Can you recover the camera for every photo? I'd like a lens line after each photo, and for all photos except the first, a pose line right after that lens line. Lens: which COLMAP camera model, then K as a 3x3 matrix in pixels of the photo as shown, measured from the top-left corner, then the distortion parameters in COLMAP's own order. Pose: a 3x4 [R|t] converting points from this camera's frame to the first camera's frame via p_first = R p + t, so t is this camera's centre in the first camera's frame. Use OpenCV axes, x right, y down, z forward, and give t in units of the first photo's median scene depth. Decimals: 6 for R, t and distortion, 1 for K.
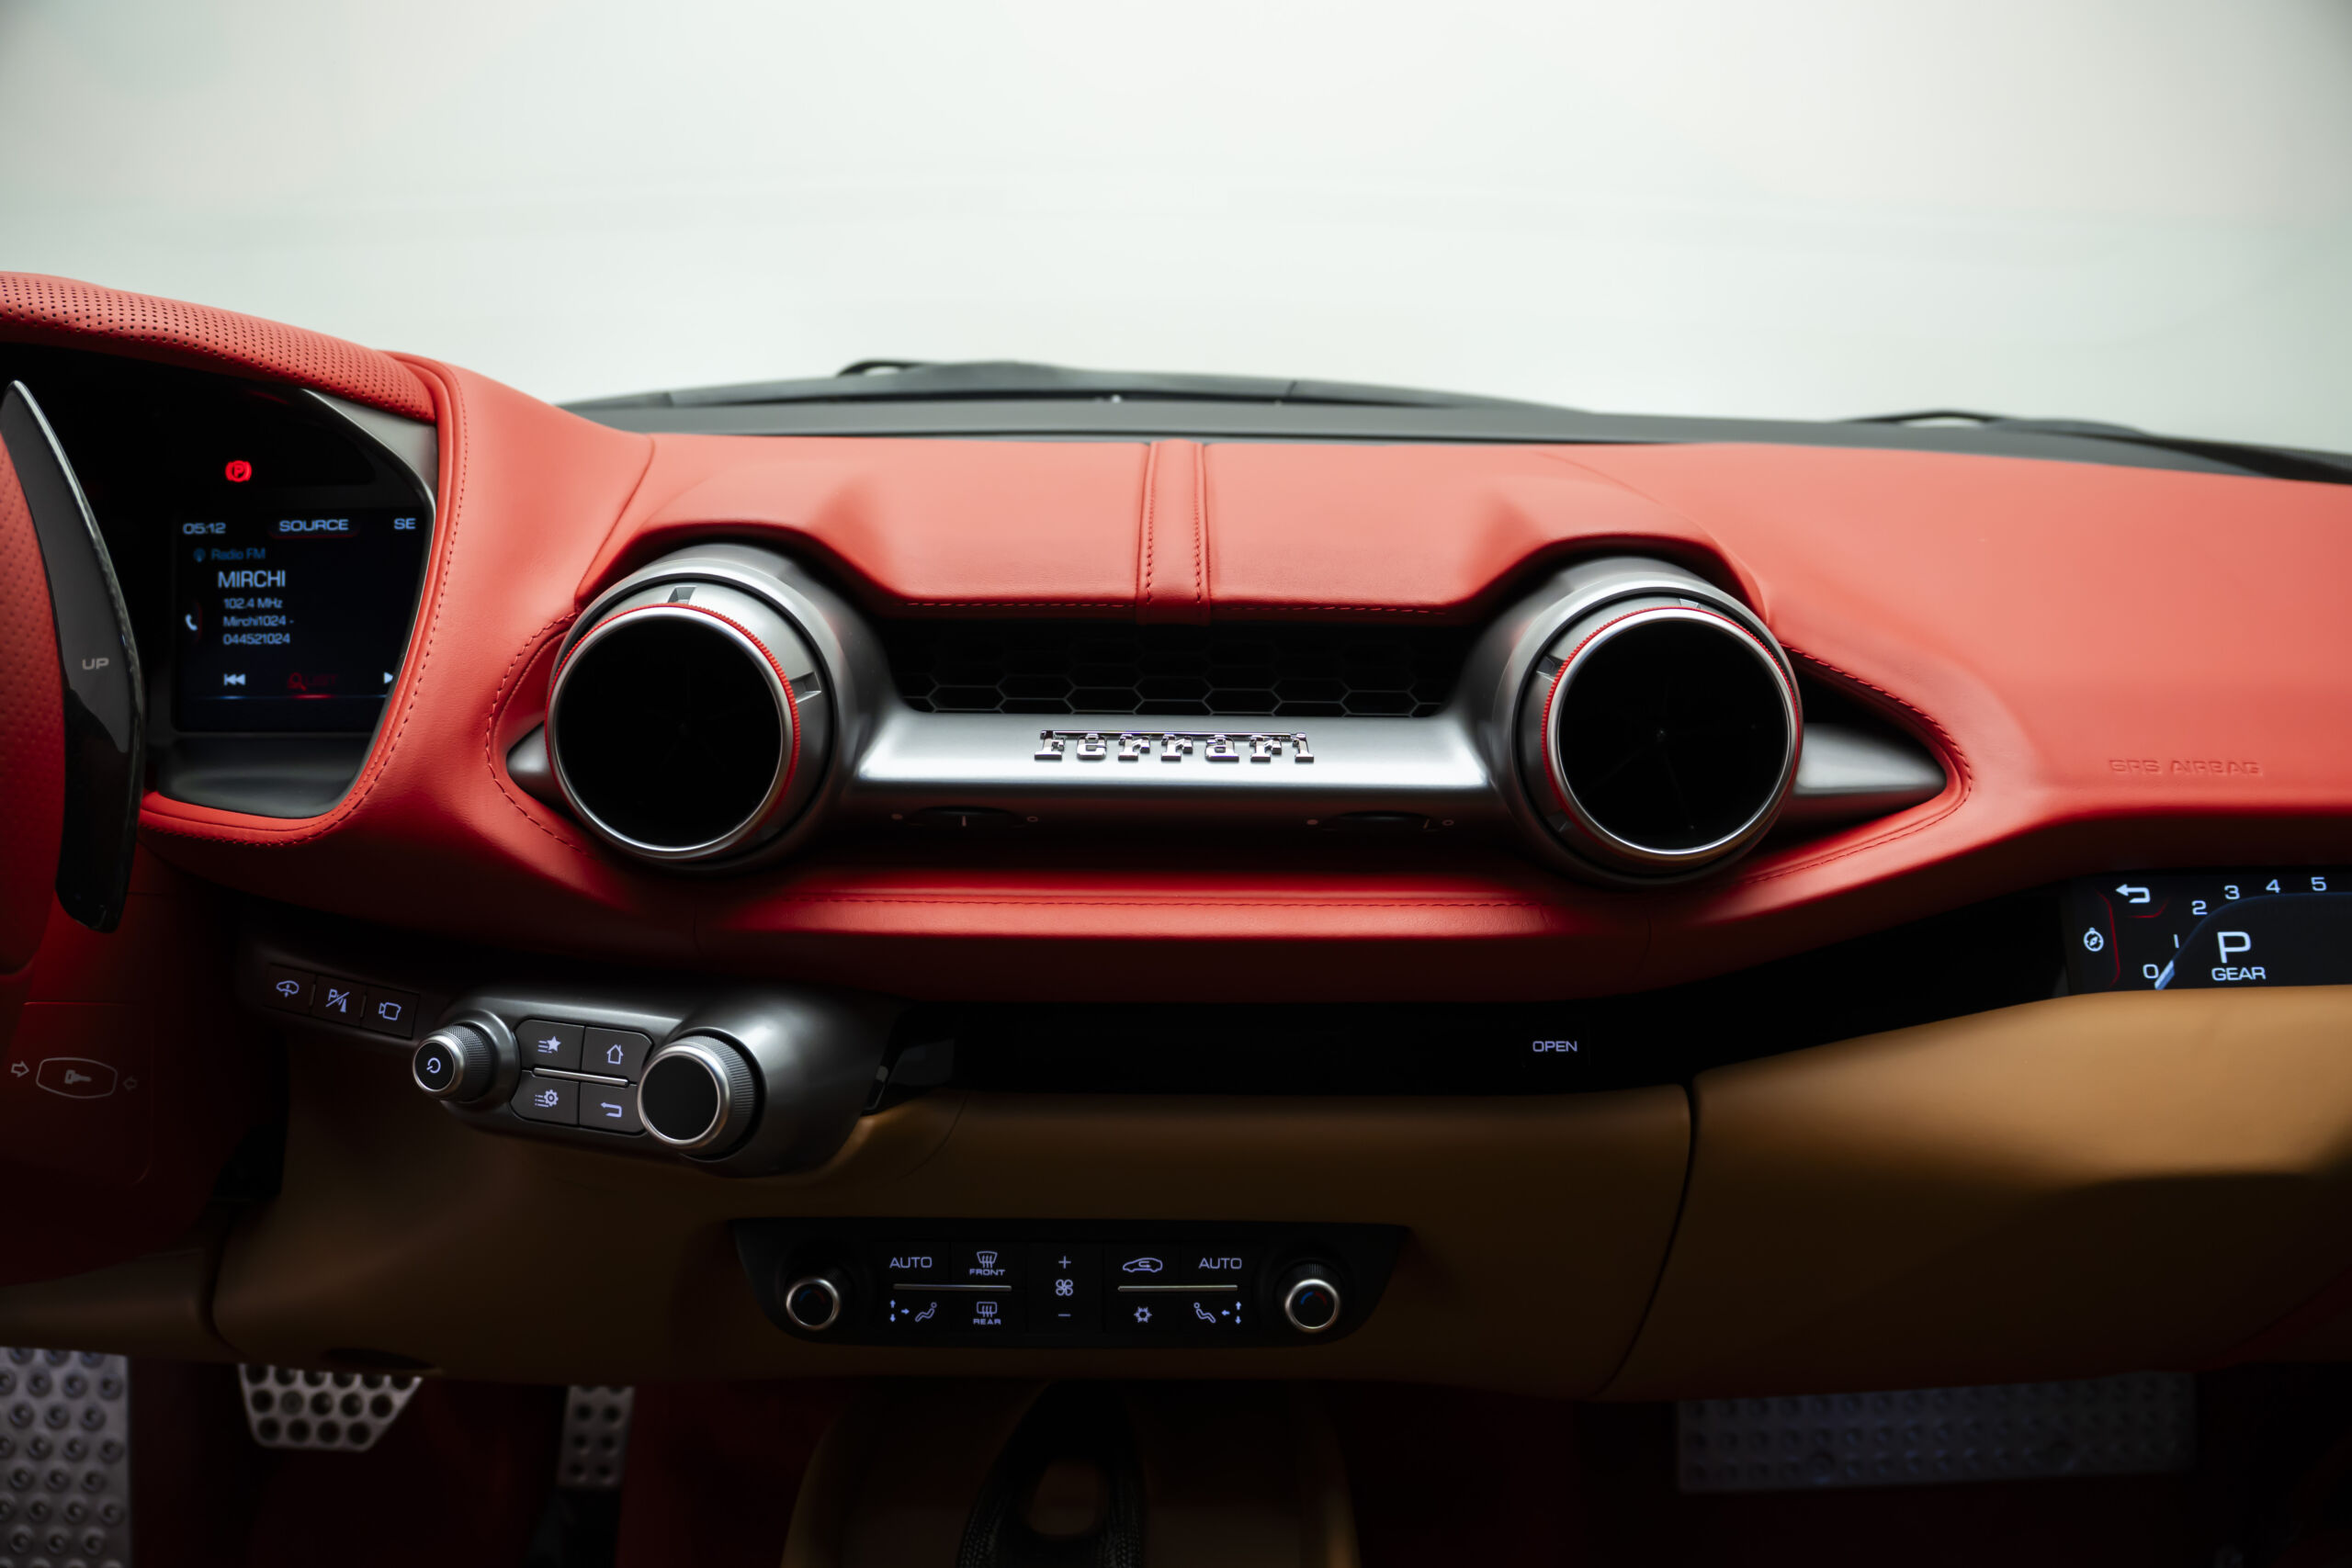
lens RADIAL K [[1899.9, 0, 1175.8], [0, 1899.9, 793.5], [0, 0, 1]] dist [-0.193718, 0.095435]
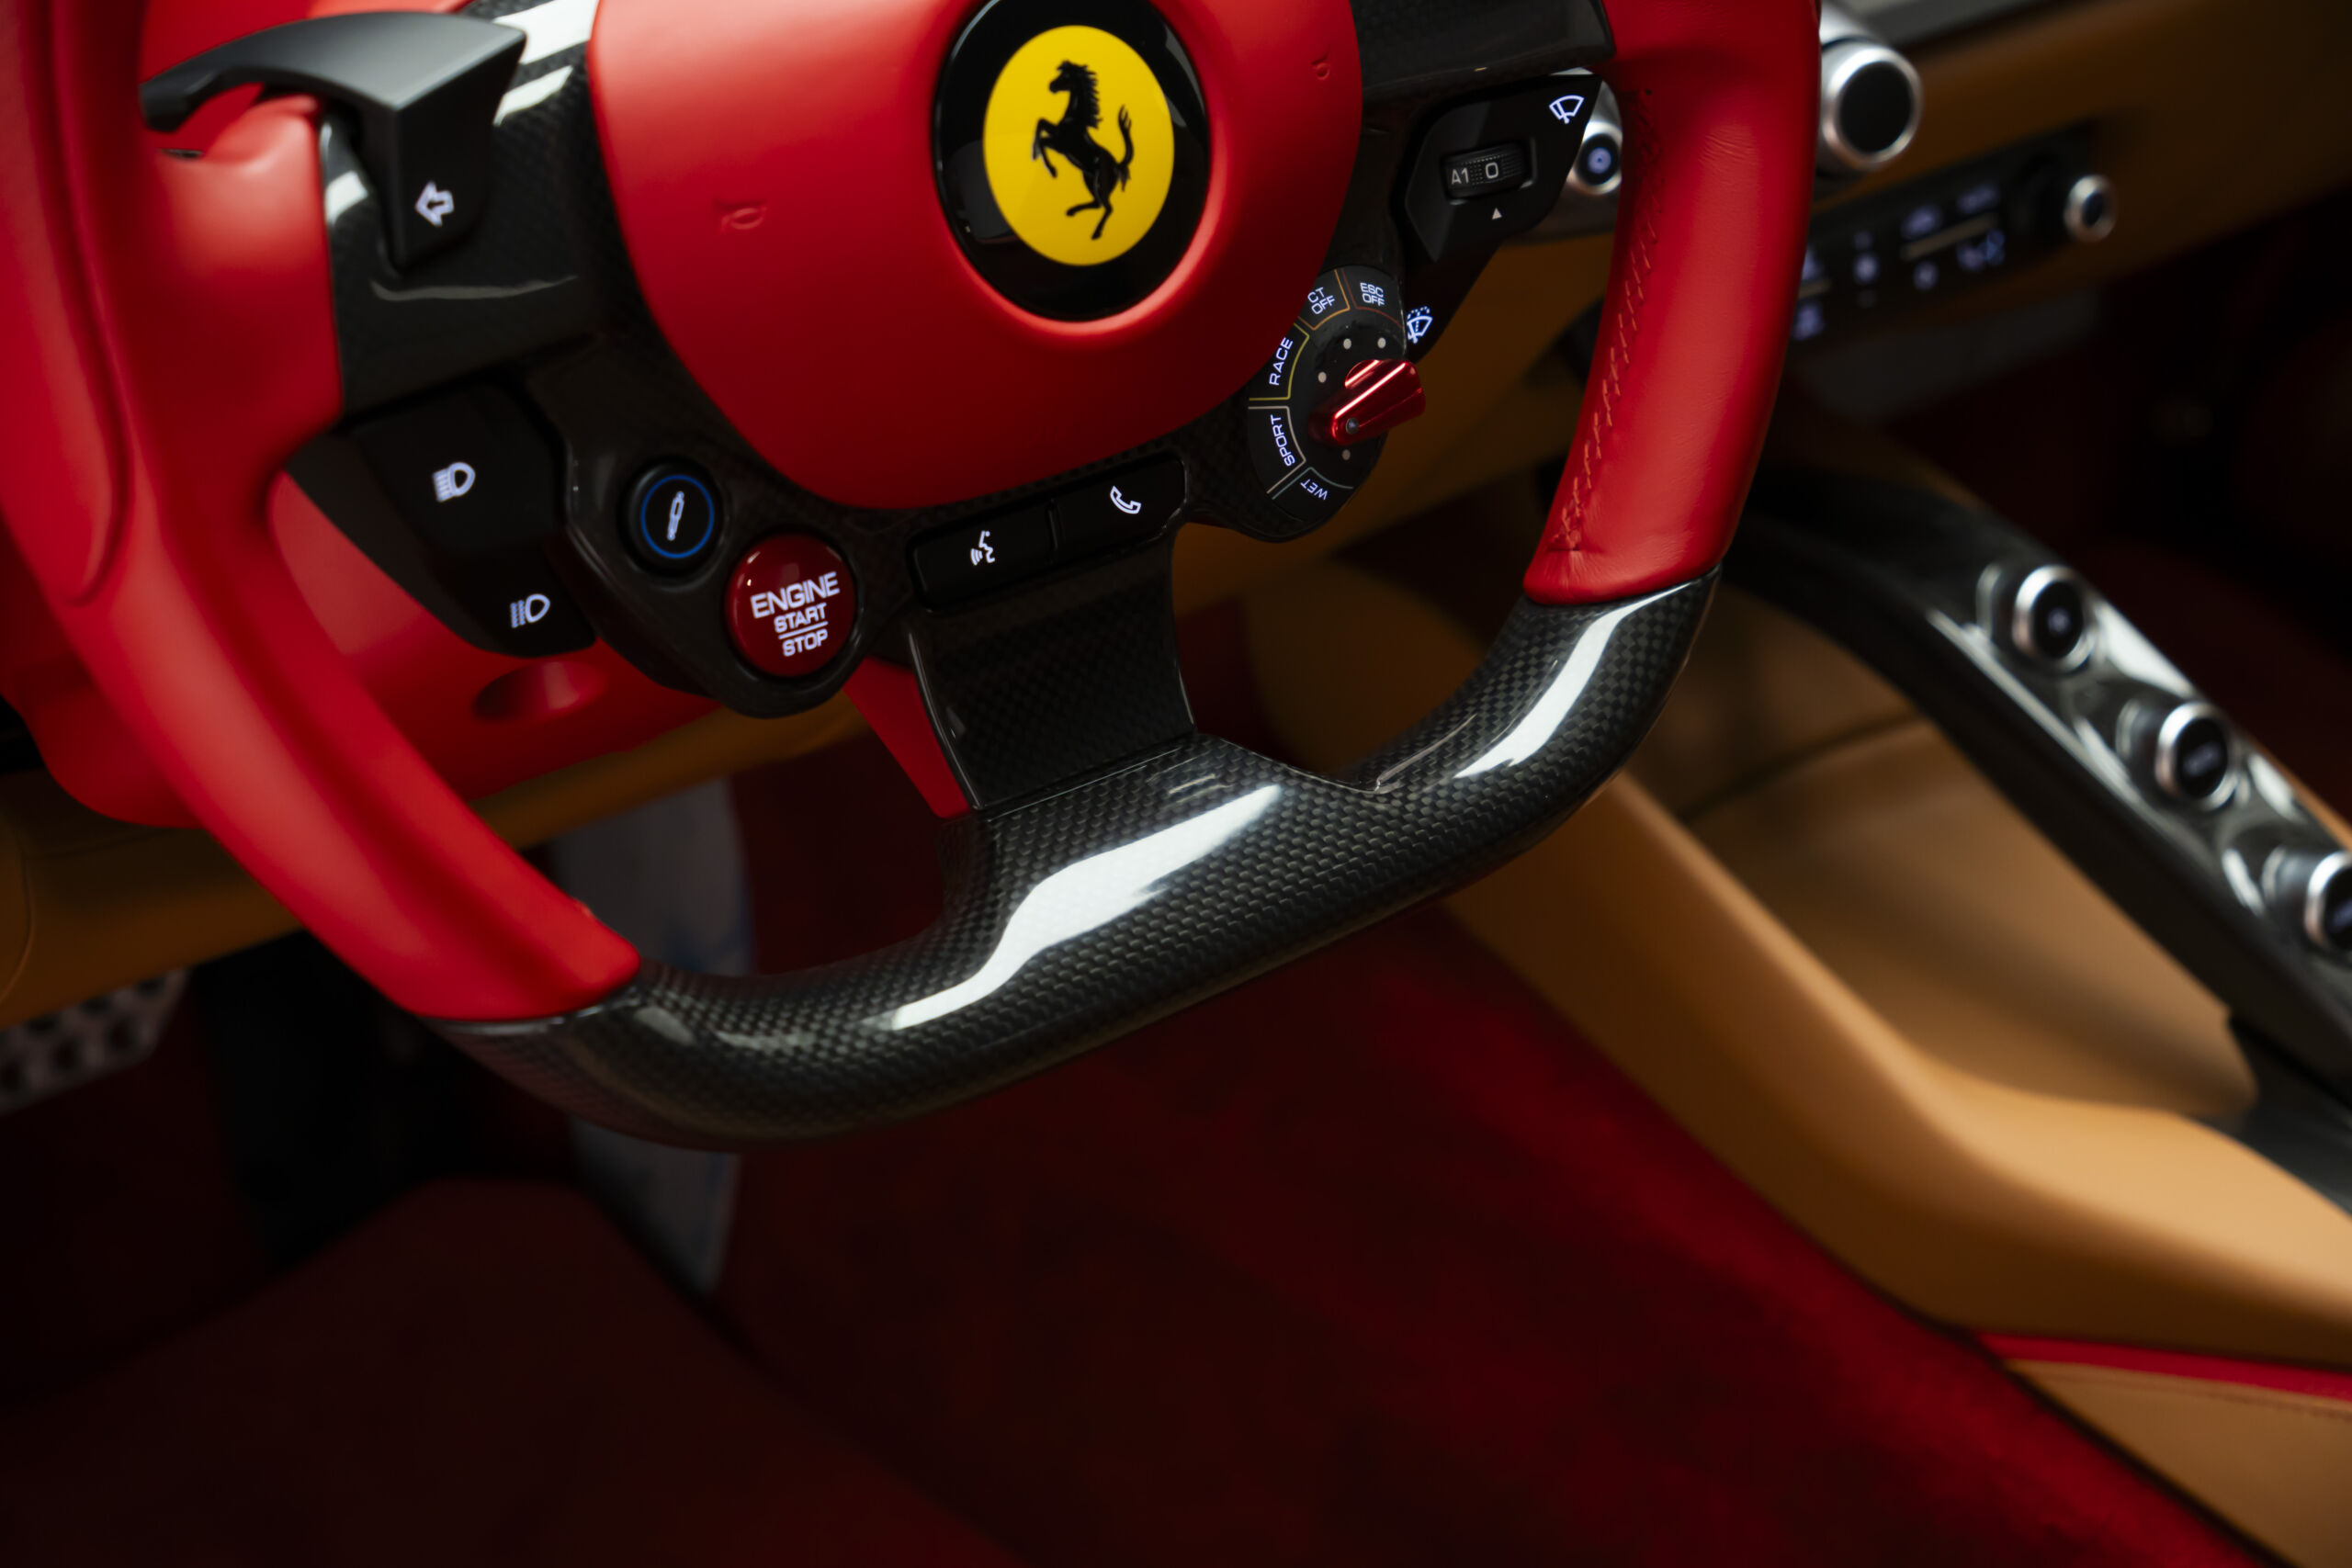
lens RADIAL K [[3951.4, 0, 1174.9], [0, 3951.4, 763.9], [0, 0, 1]] dist [0.359507, 0.000000]
pose [[0.769736, -0.314155, 0.555710, -1.312013], [0.125650, 0.928056, 0.350607, -0.213750], [-0.625874, -0.200049, 0.753831, -0.280133]]
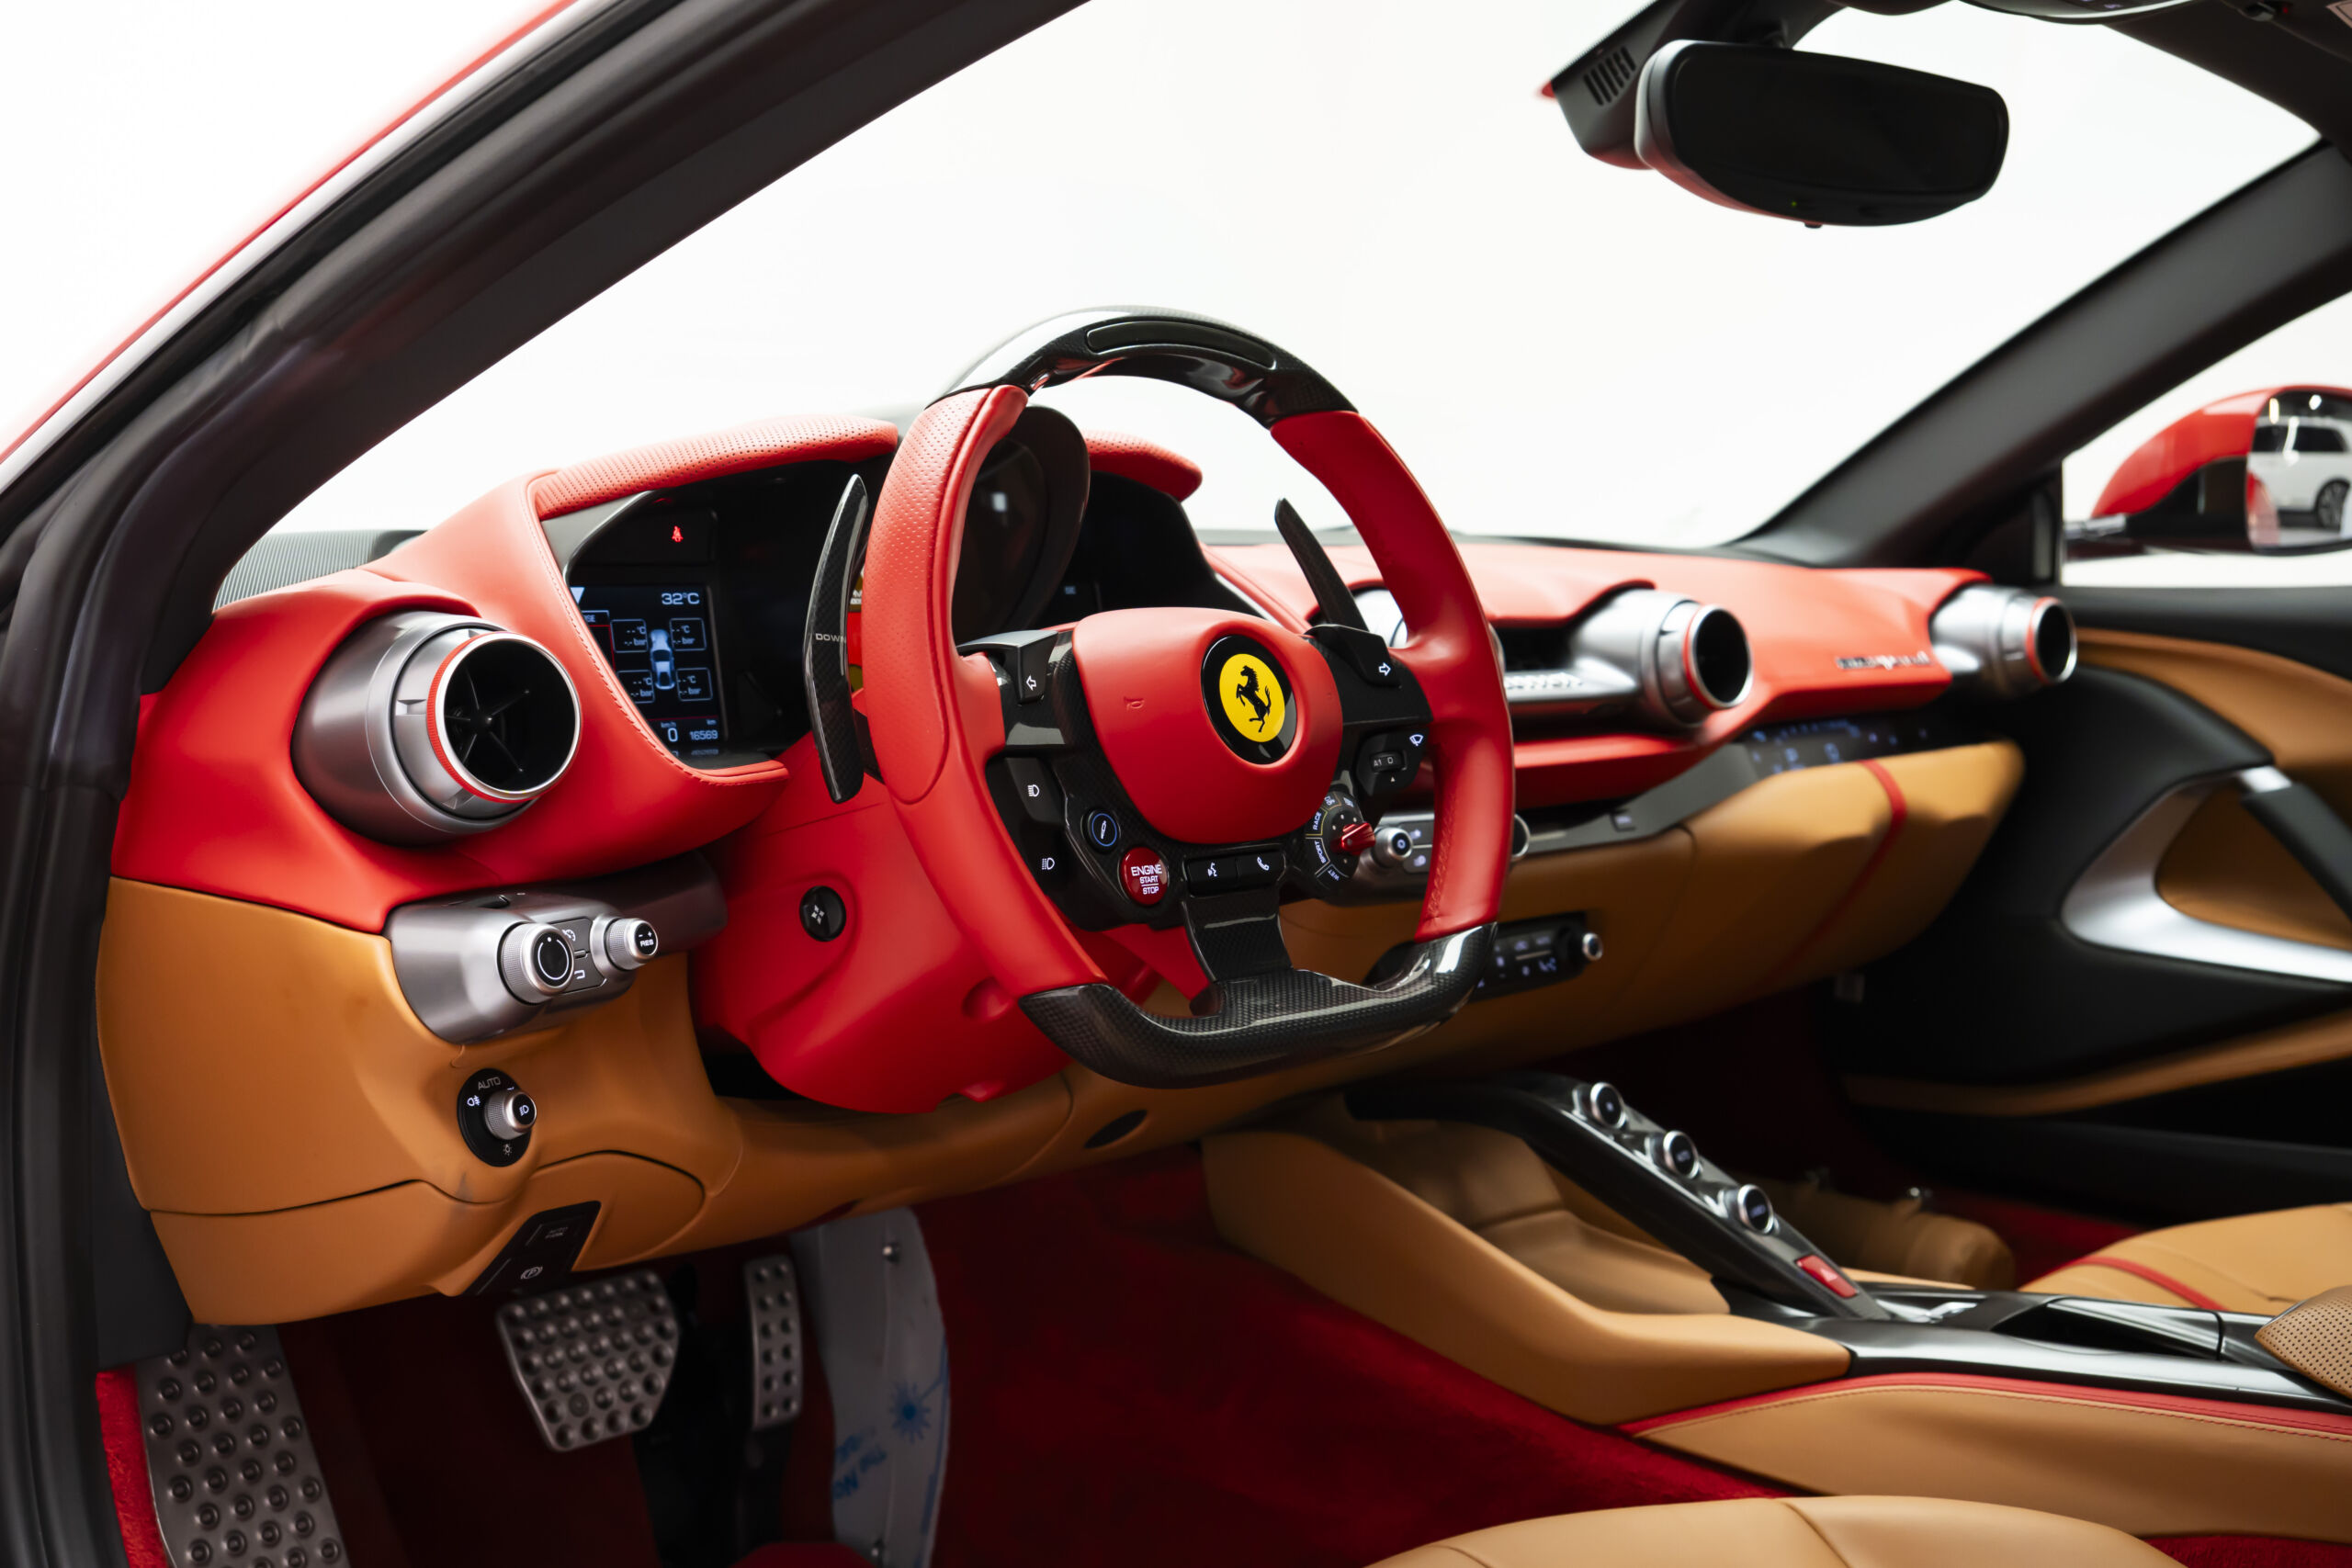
lens RADIAL K [[2640.1, 0, 1164.1], [0, 2640.1, 789.6], [0, 0, 1]] dist [0.013442, 0.000000]
pose [[0.688371, -0.068163, 0.722149, -2.034416], [0.148713, 0.987689, -0.048530, 0.147025], [-0.709951, 0.140799, 0.690033, -0.616452]]
